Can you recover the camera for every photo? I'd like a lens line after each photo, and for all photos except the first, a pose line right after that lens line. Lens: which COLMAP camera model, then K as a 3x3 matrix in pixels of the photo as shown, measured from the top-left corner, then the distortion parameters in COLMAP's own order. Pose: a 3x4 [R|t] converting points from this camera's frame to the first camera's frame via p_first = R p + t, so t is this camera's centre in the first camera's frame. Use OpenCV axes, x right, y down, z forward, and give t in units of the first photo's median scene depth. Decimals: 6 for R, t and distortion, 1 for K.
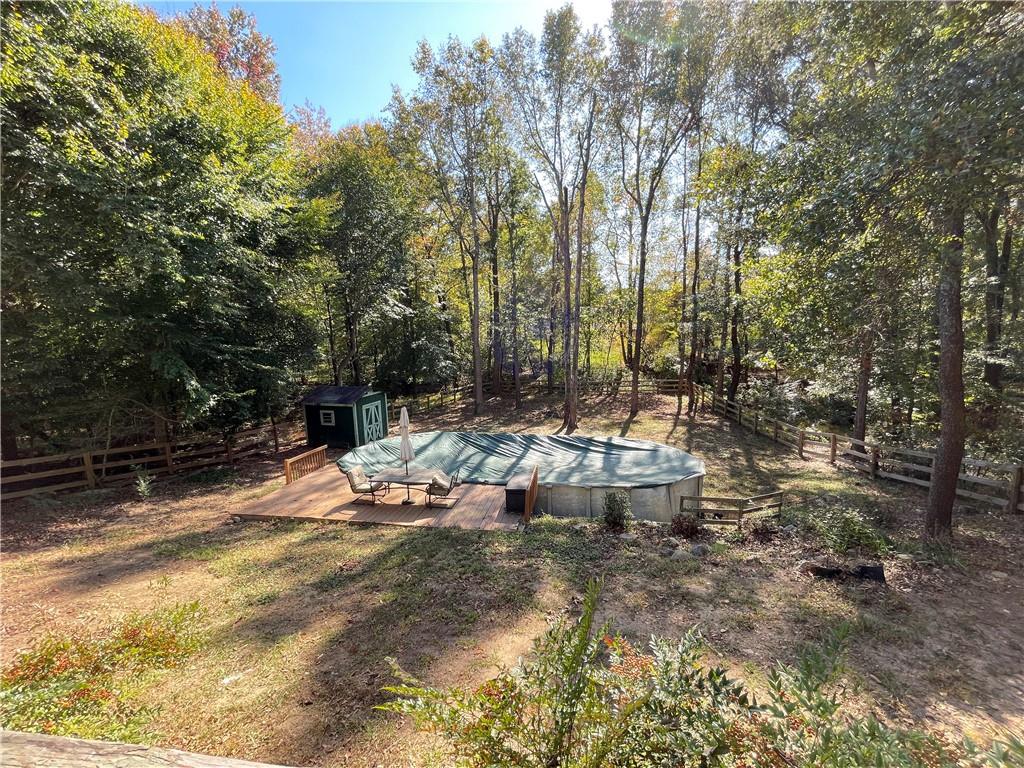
lens RADIAL K [[415.7, 0, 513.1], [0, 415.7, 384.8], [0, 0, 1]] dist [-0.001089, 0.000078]
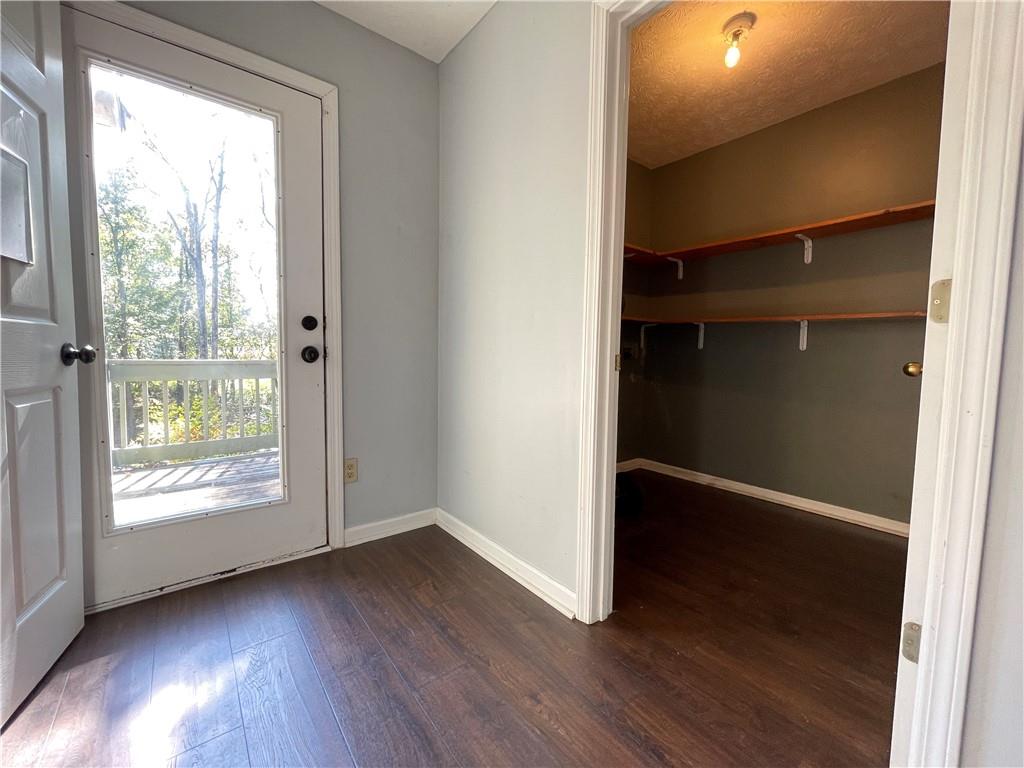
lens RADIAL K [[415.7, 0, 511.2], [0, 415.7, 384.4], [0, 0, 1]] dist [-0.001089, 0.000078]
pose [[0.719337, -0.021921, 0.694315, -0.019252], [0.069744, 0.996731, -0.040788, 0.027490], [-0.691151, 0.077765, 0.718514, -0.129899]]
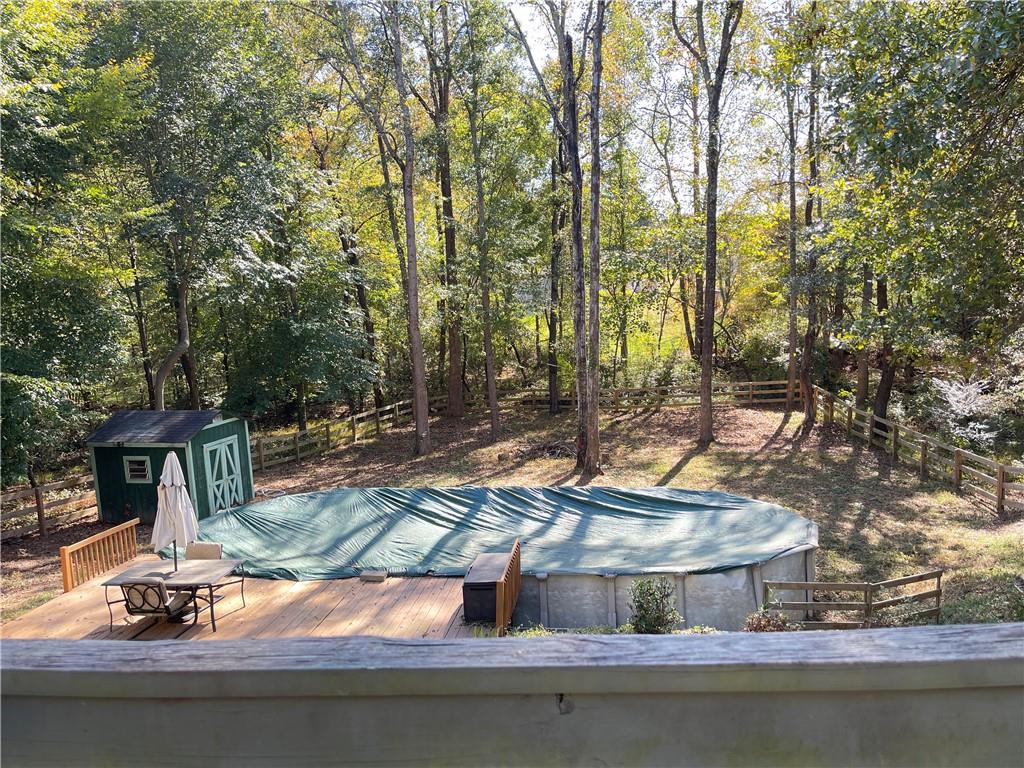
lens RADIAL K [[780.3, 0, 511.6], [0, 780.3, 388.2], [0, 0, 1]] dist [0.038127, -0.010686]
pose [[0.999195, -0.027765, 0.028959, 0.006780], [0.028143, 0.999523, -0.012708, 0.000316], [-0.028593, 0.013512, 0.999500, -0.020956]]
